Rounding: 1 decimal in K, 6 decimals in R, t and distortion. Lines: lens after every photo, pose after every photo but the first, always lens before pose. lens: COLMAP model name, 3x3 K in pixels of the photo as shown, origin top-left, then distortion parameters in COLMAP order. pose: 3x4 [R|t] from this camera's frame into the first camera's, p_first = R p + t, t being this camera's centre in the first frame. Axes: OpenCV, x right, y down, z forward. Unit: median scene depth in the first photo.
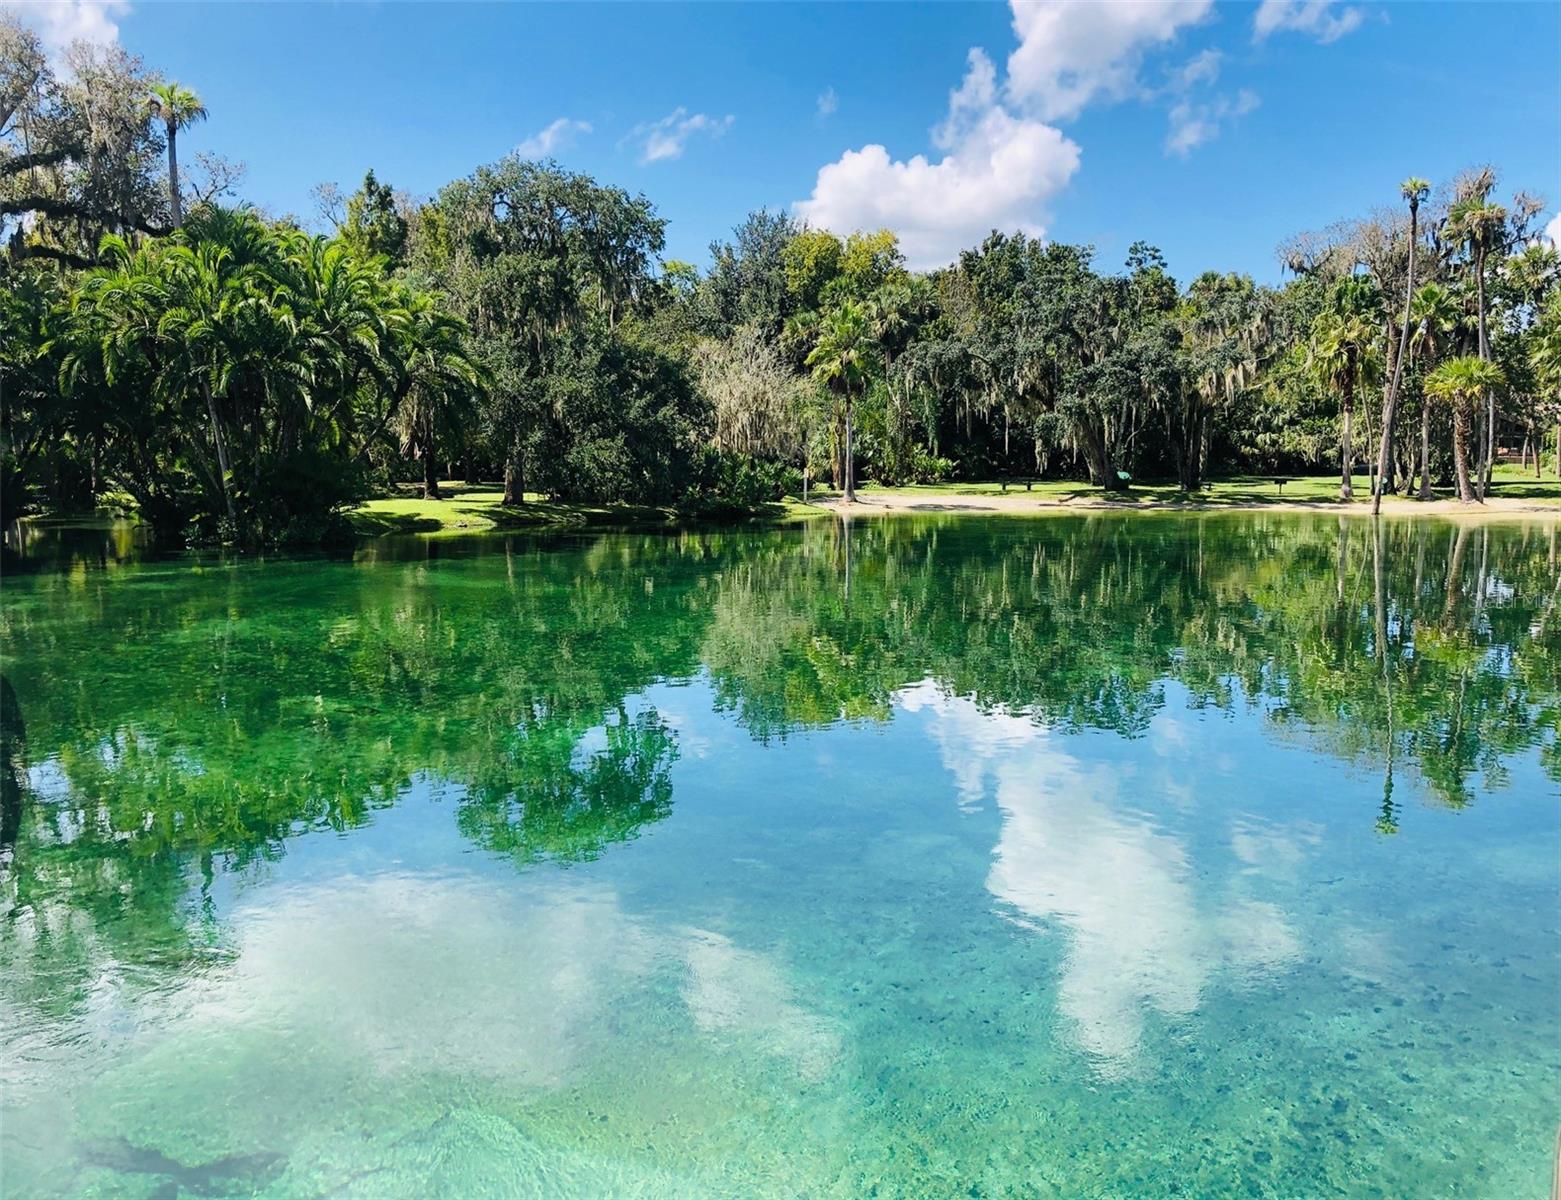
lens RADIAL K [[1369.5, 0, 780.5], [0, 1369.5, 600.0], [0, 0, 1]] dist [0.001508, 0.000706]
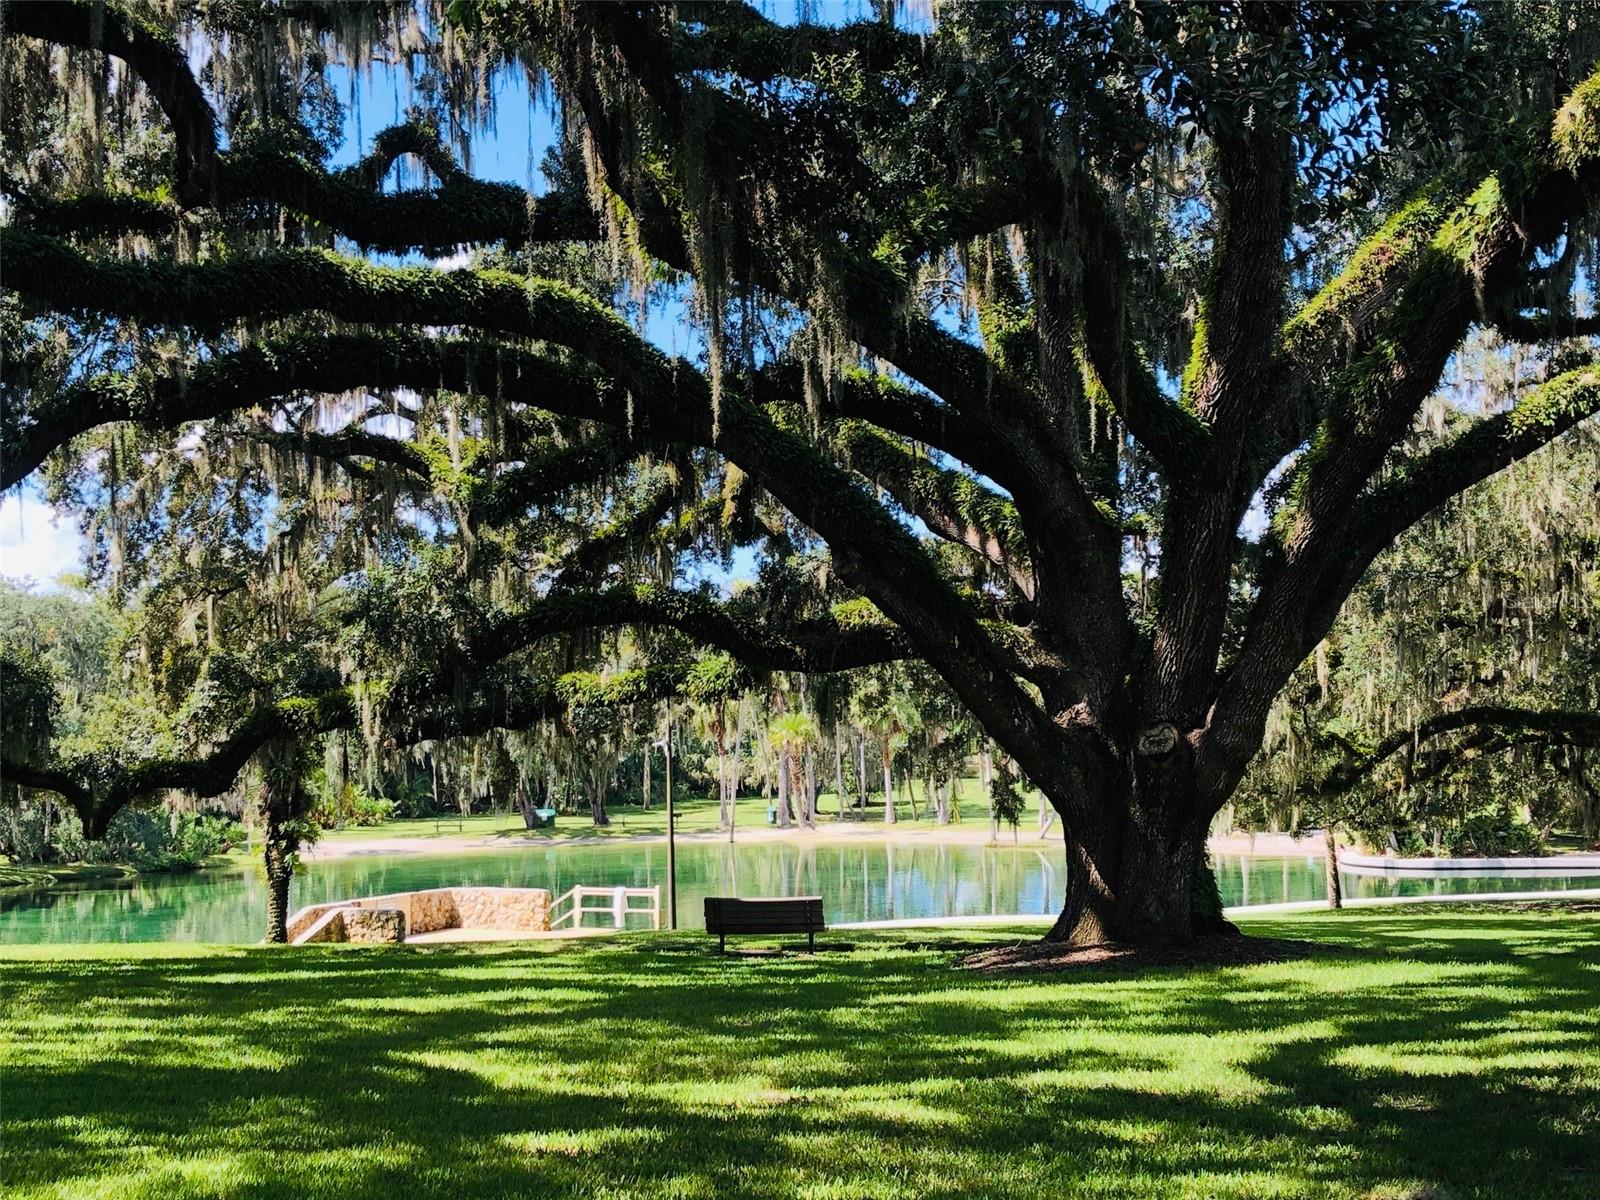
lens RADIAL K [[2105.5, 0, 800.0], [0, 2105.5, 600.0], [0, 0, 1]] dist [0.007455, 0.015000]
pose [[0.957046, -0.011825, 0.289695, -0.043628], [0.061776, 0.984541, -0.163898, 0.030892], [-0.283278, 0.174754, 0.942982, -0.707059]]
